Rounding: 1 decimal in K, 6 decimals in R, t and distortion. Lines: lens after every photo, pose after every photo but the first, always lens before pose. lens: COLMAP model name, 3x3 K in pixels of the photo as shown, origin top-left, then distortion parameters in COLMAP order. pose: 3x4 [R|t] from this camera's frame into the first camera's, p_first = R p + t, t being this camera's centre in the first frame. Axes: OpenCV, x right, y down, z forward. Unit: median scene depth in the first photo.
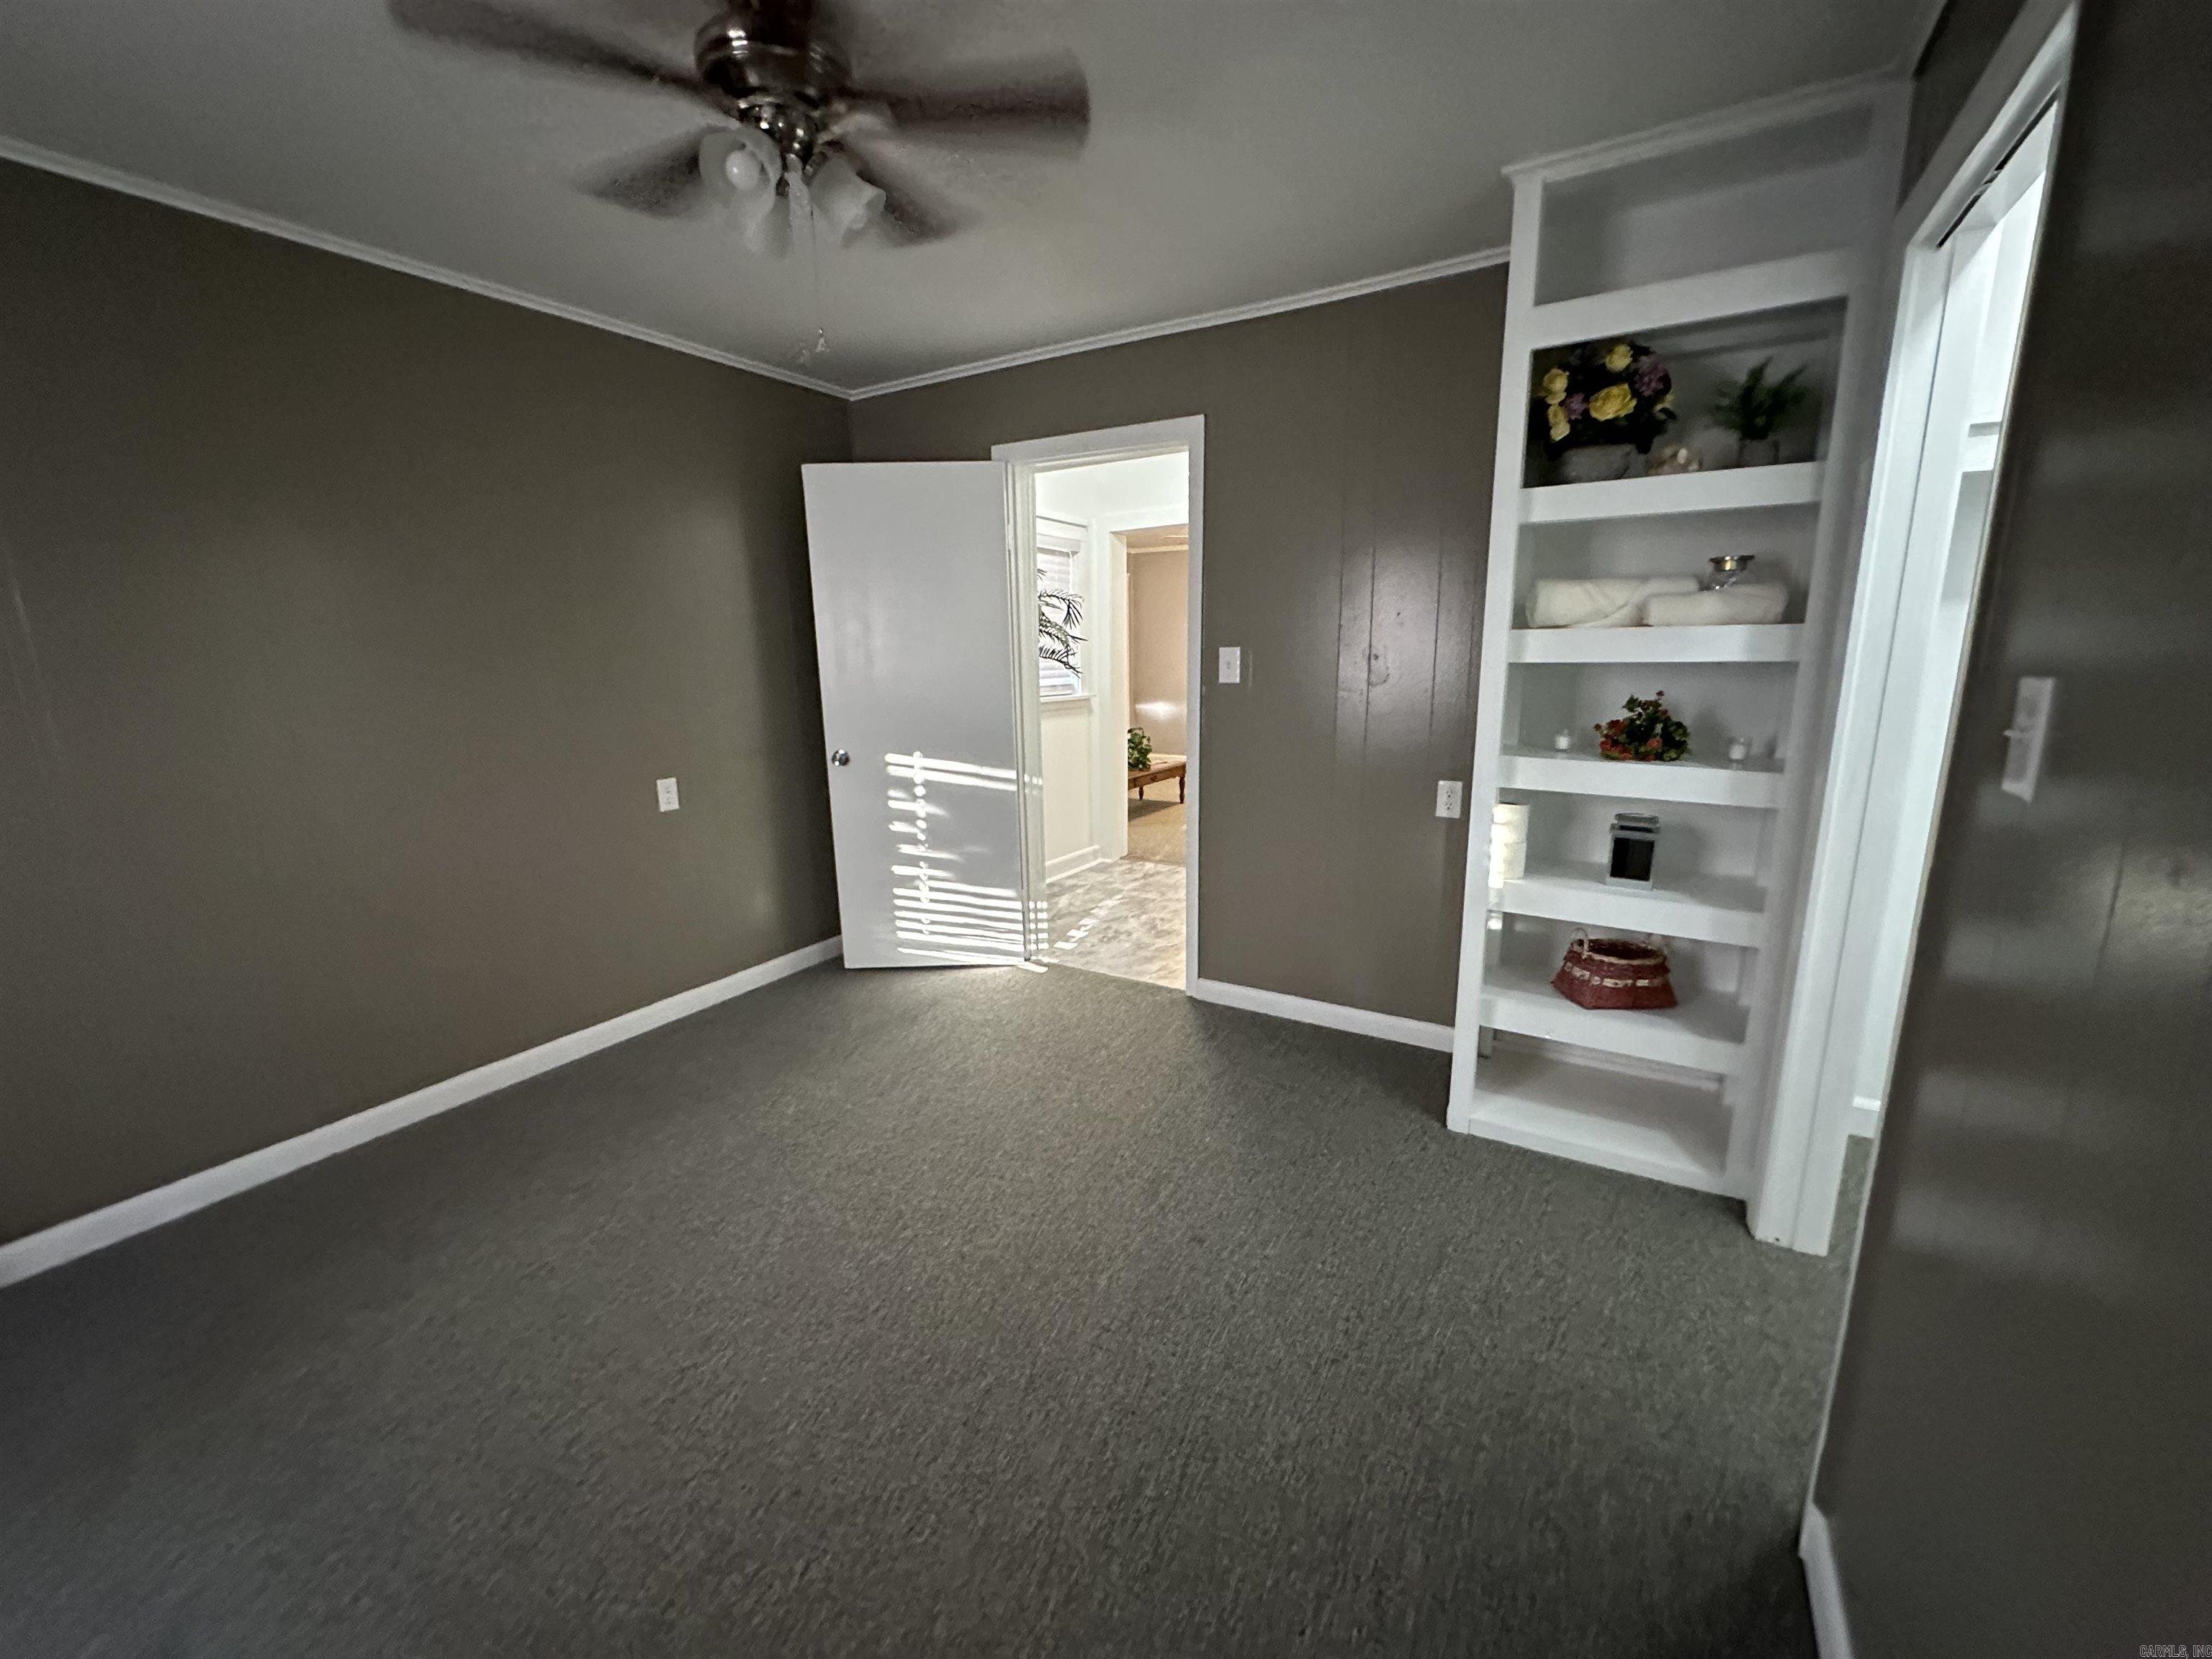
lens RADIAL K [[877.4, 0, 1101.5], [0, 877.4, 820.5], [0, 0, 1]] dist [0.003461, 0.000603]
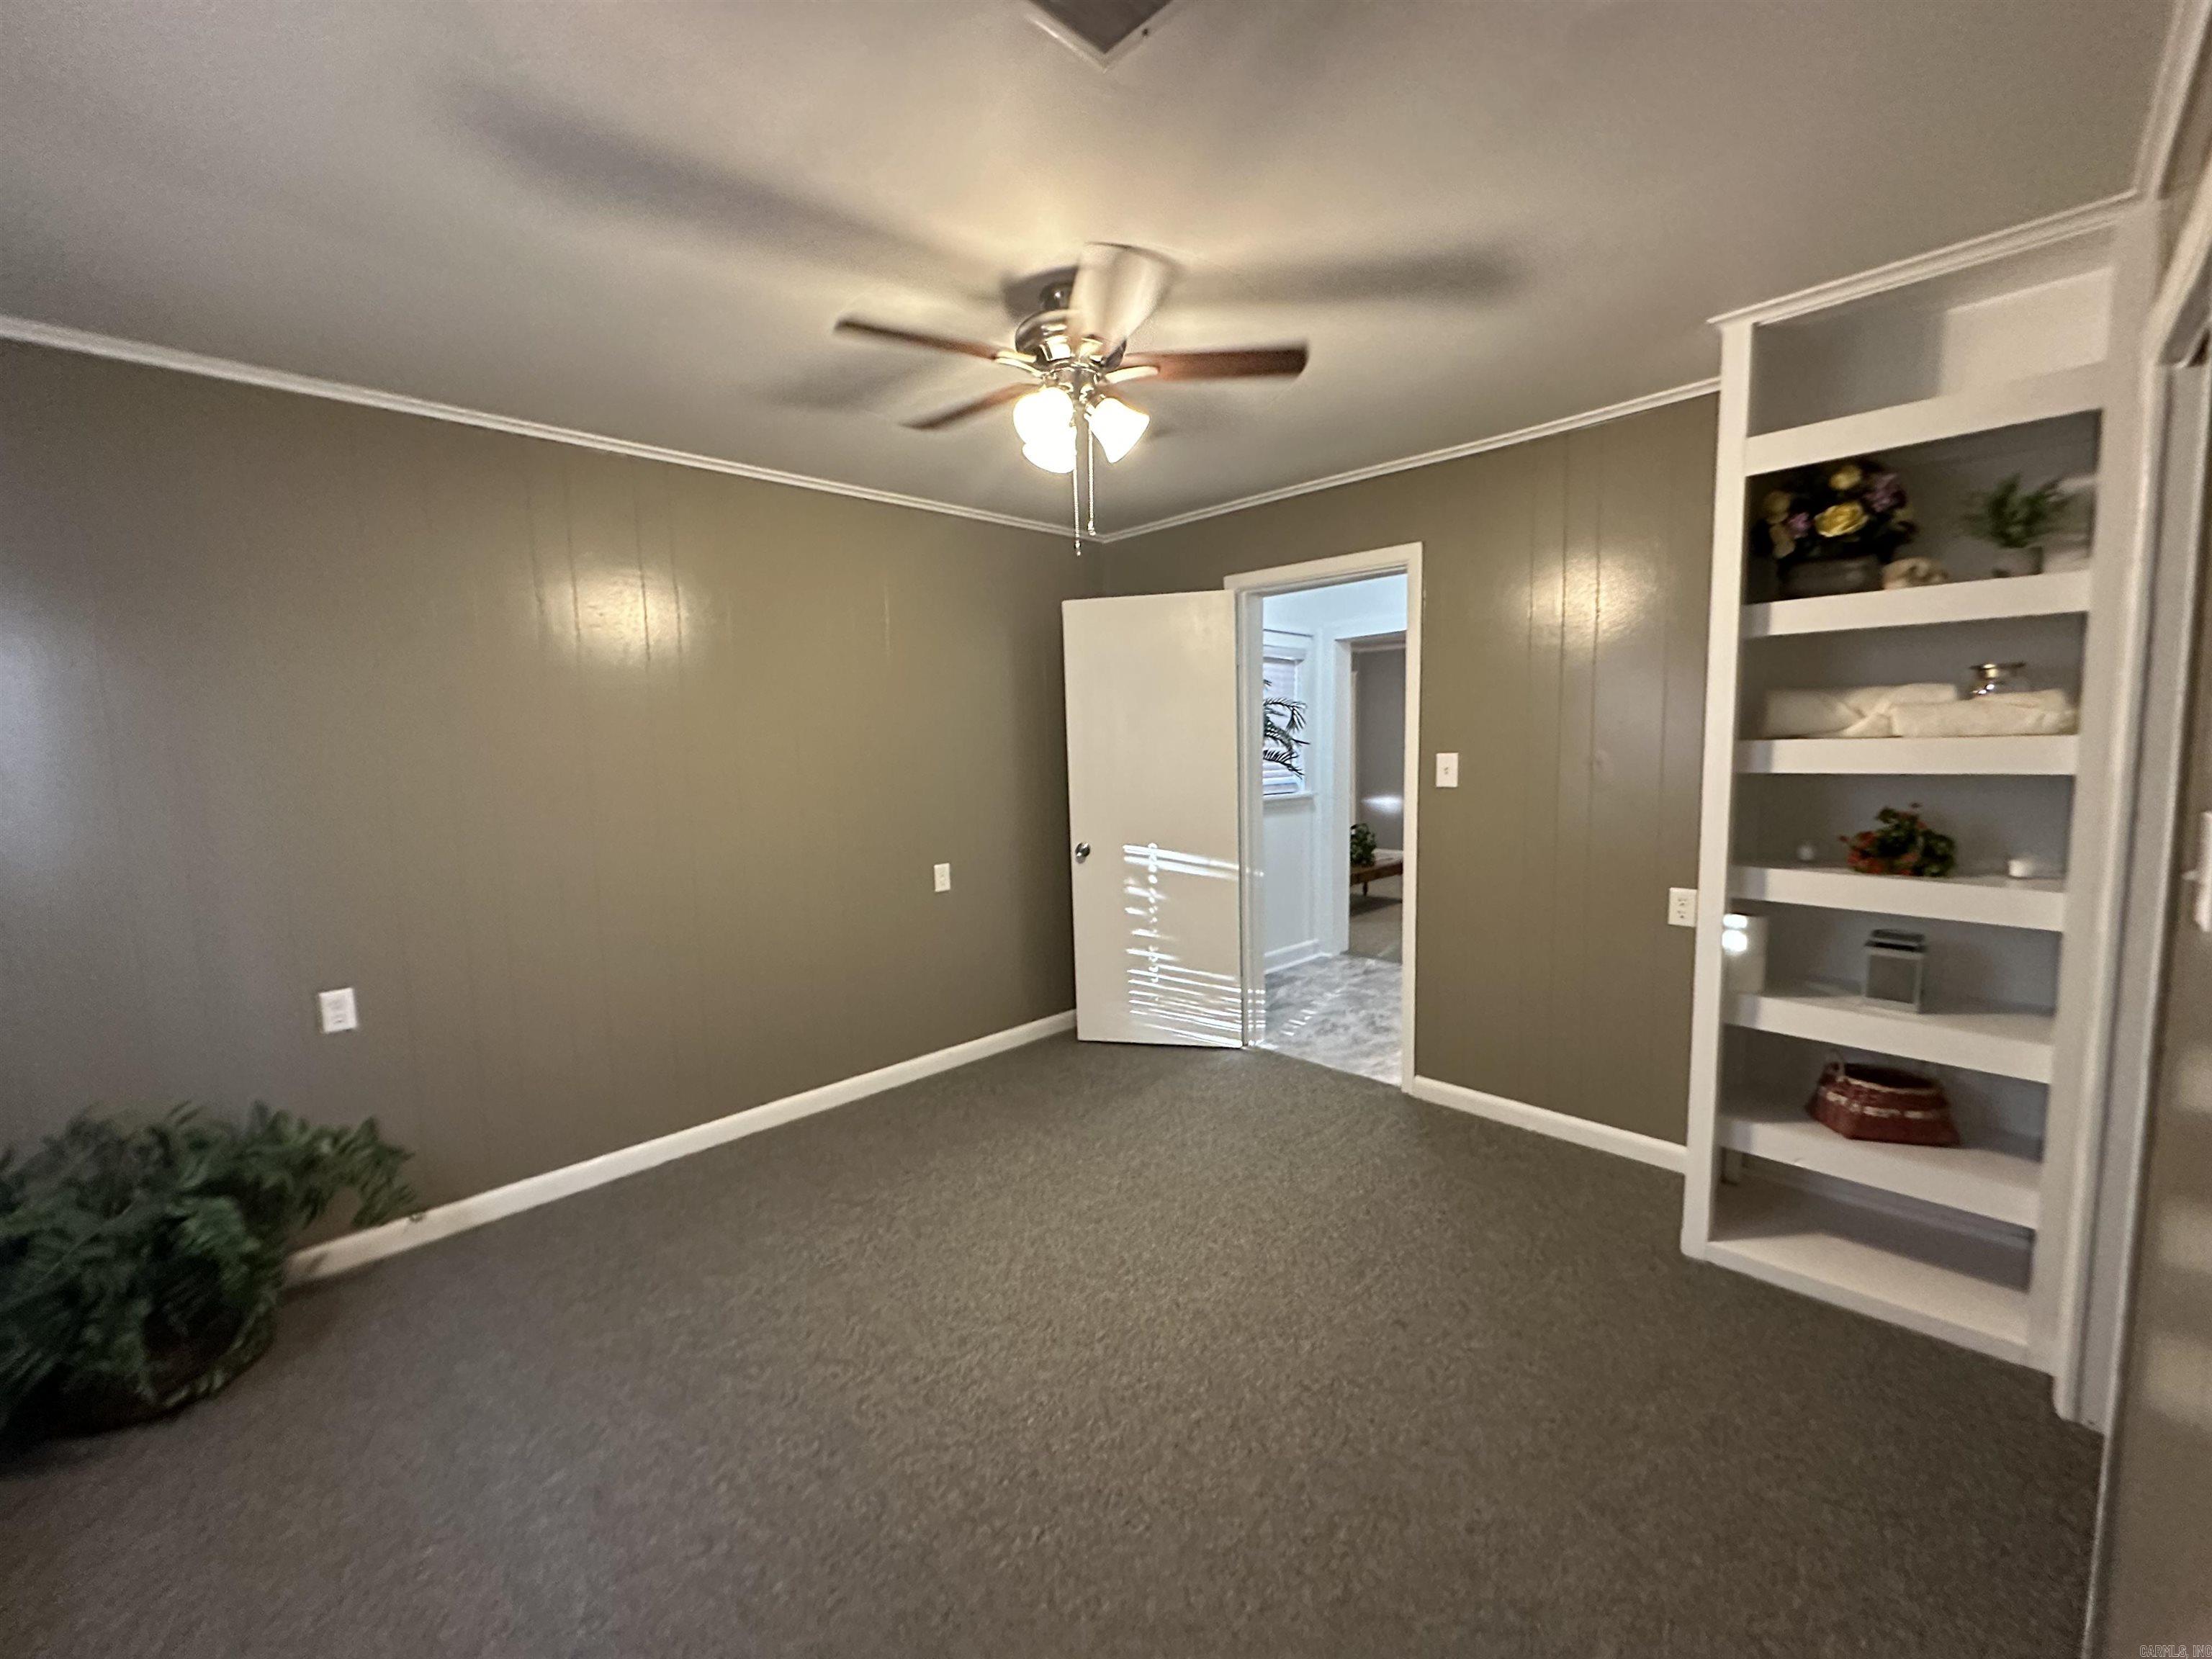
lens RADIAL K [[877.4, 0, 1109.3], [0, 877.4, 822.5], [0, 0, 1]] dist [0.003461, 0.000603]
pose [[0.969569, 0.015704, -0.244313, 0.018655], [-0.040139, 0.994633, -0.095362, 0.001240], [0.241505, 0.102267, 0.964996, -0.143849]]
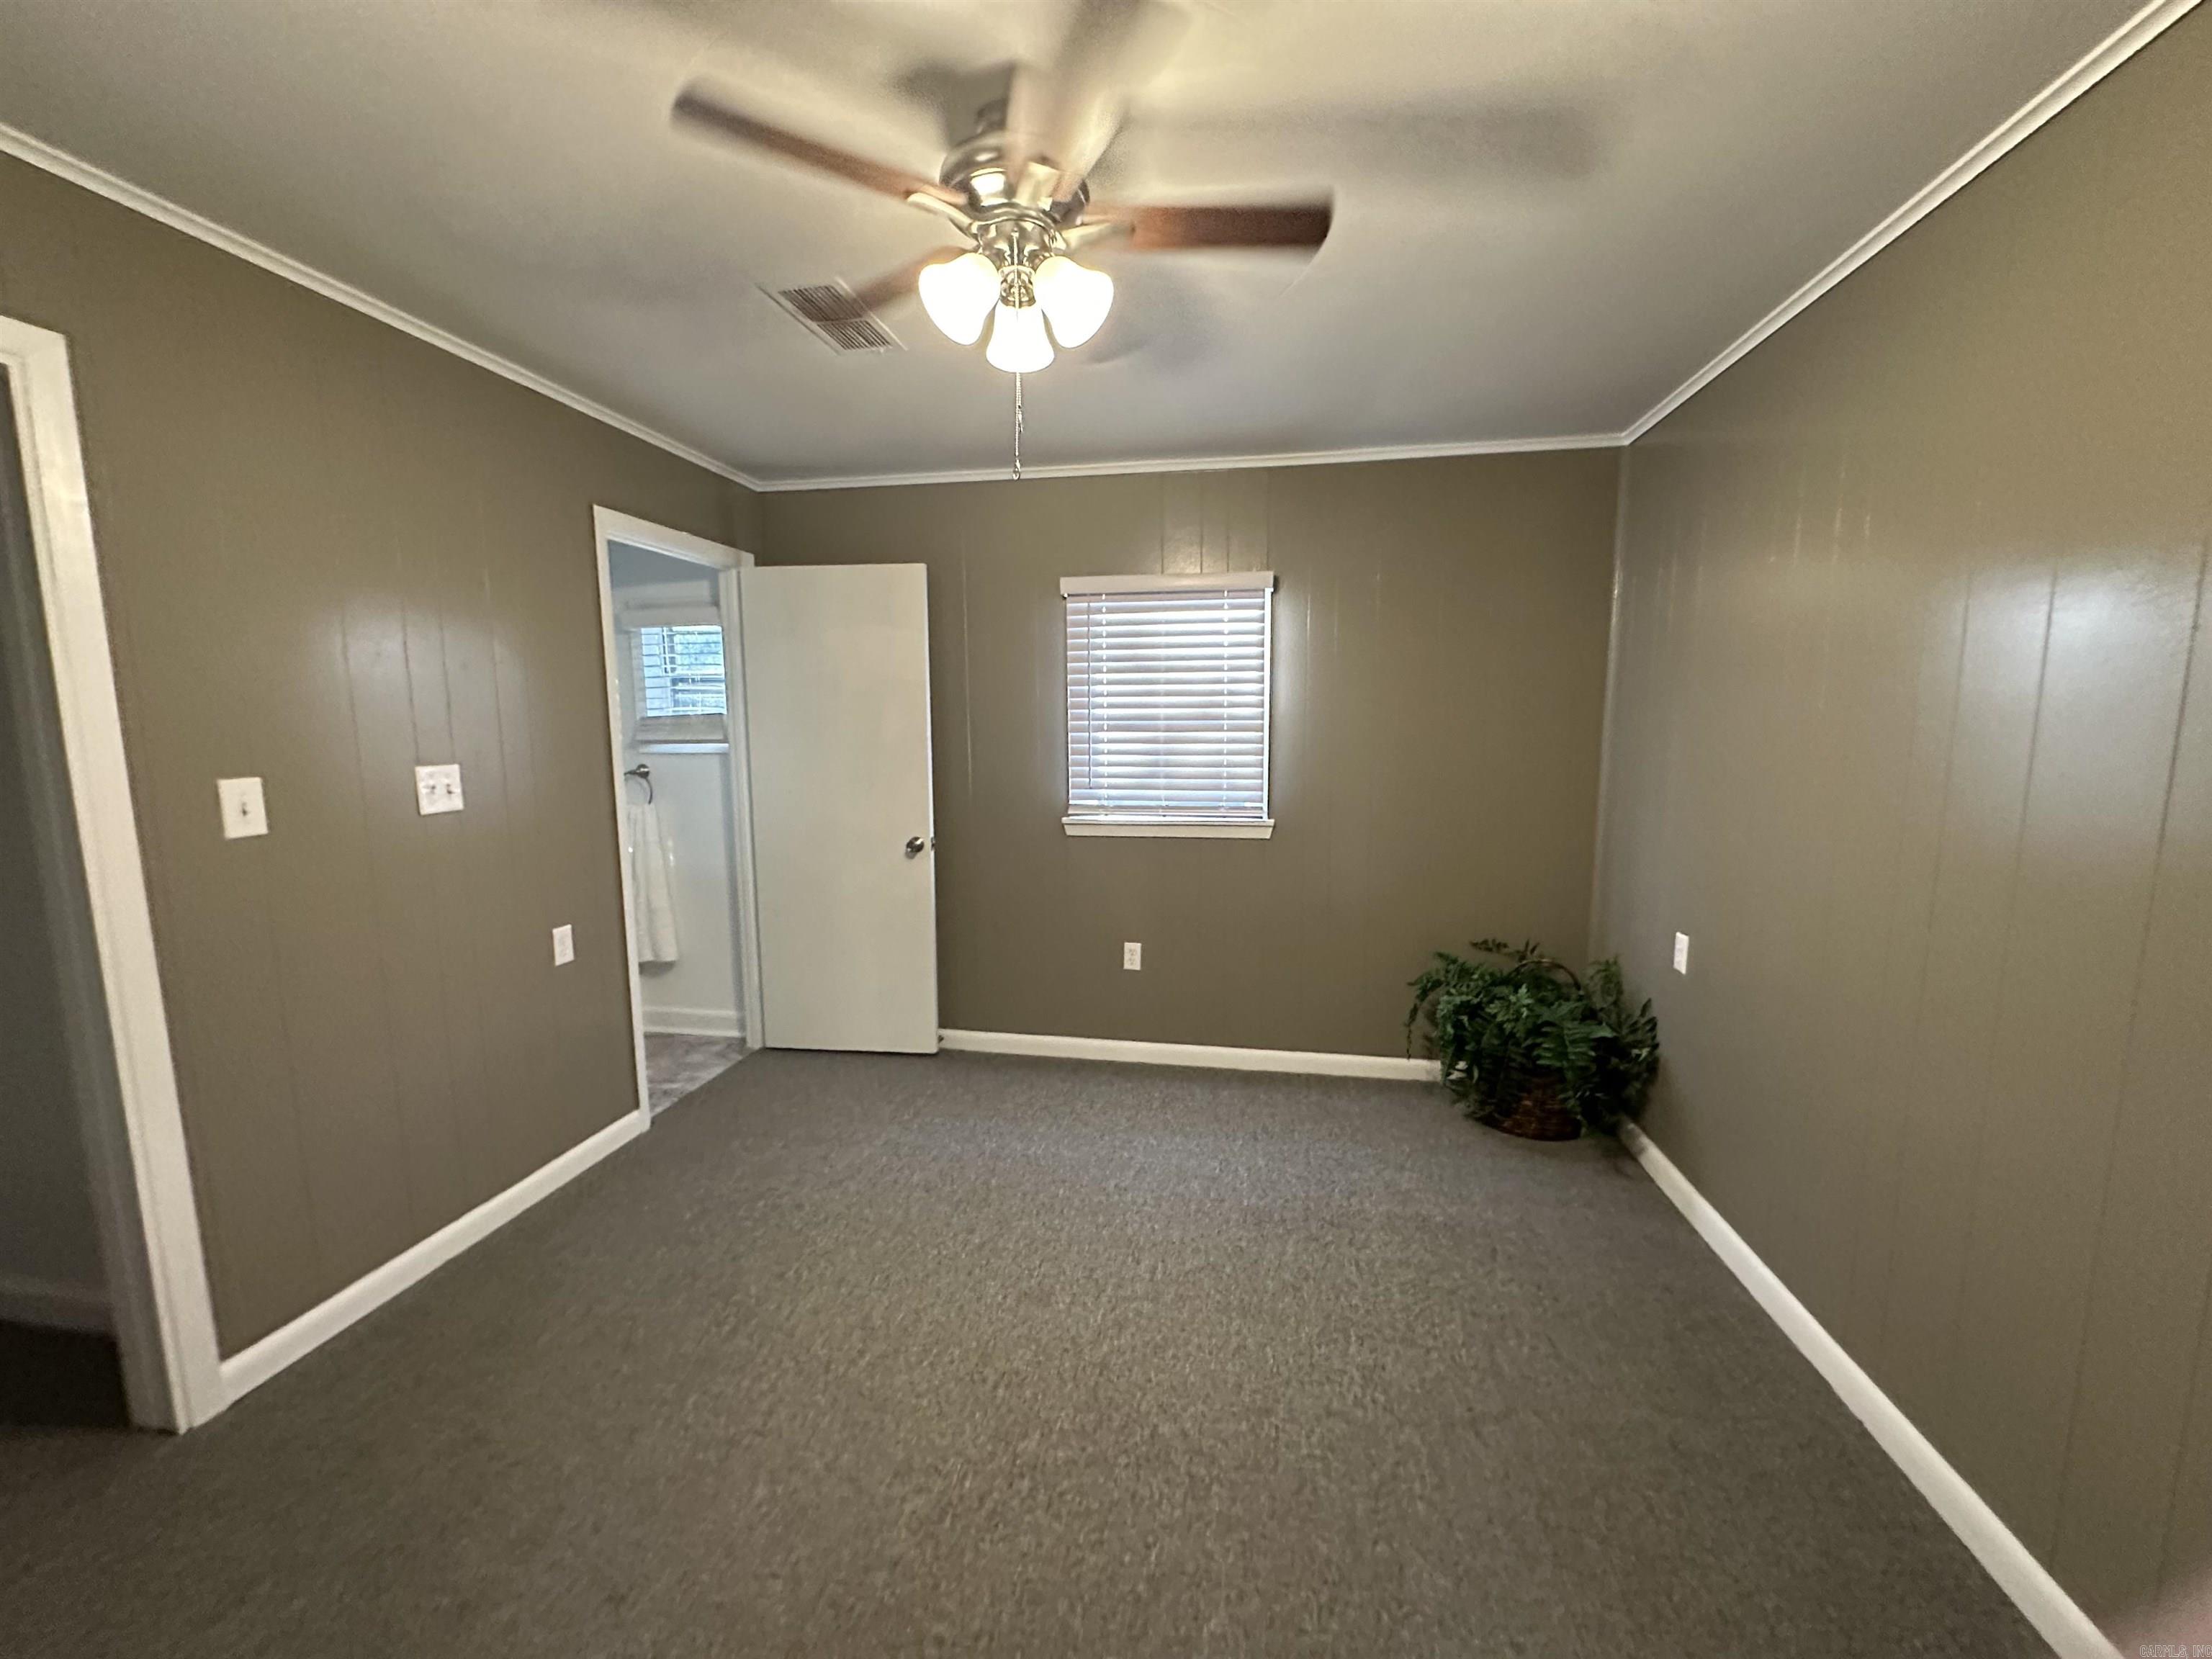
lens RADIAL K [[877.4, 0, 1109.7], [0, 877.4, 837.6], [0, 0, 1]] dist [0.003461, 0.000603]
pose [[-0.931608, 0.071322, -0.356399, -0.051837], [-0.049419, 0.946596, 0.318611, -0.343670], [0.360090, 0.314434, -0.878332, 1.545536]]
